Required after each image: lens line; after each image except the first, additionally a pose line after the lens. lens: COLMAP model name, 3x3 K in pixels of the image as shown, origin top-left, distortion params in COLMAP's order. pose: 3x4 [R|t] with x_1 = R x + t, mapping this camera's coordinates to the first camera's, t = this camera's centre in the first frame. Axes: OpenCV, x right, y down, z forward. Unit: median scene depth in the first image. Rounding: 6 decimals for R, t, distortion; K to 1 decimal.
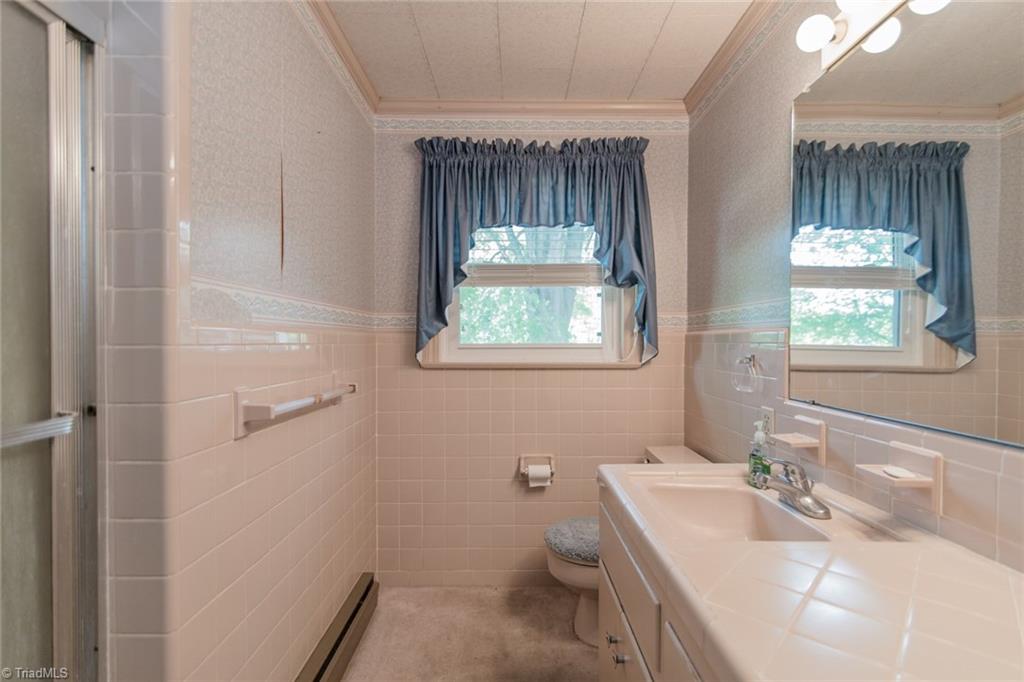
lens RADIAL K [[466.6, 0, 511.6], [0, 466.6, 343.9], [0, 0, 1]] dist [0.001442, -0.000307]
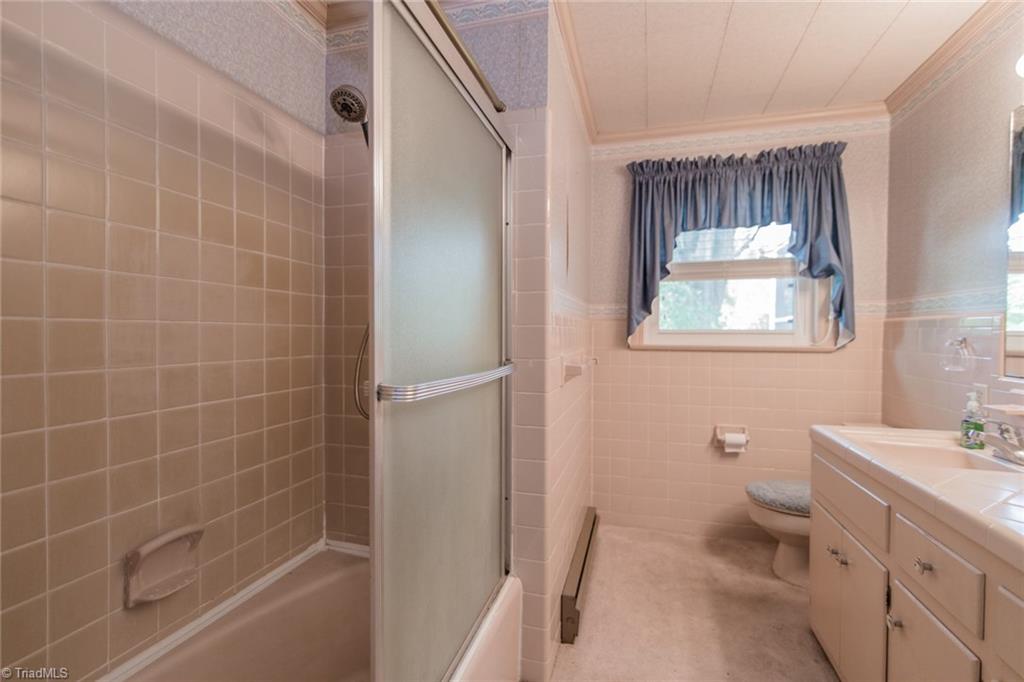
lens RADIAL K [[466.6, 0, 511.3], [0, 466.6, 338.2], [0, 0, 1]] dist [0.001442, -0.000307]
pose [[0.961778, 0.006640, -0.273750, -0.161257], [-0.004564, 0.999956, 0.008217, 0.015232], [0.273793, -0.006653, 0.961766, -0.272323]]
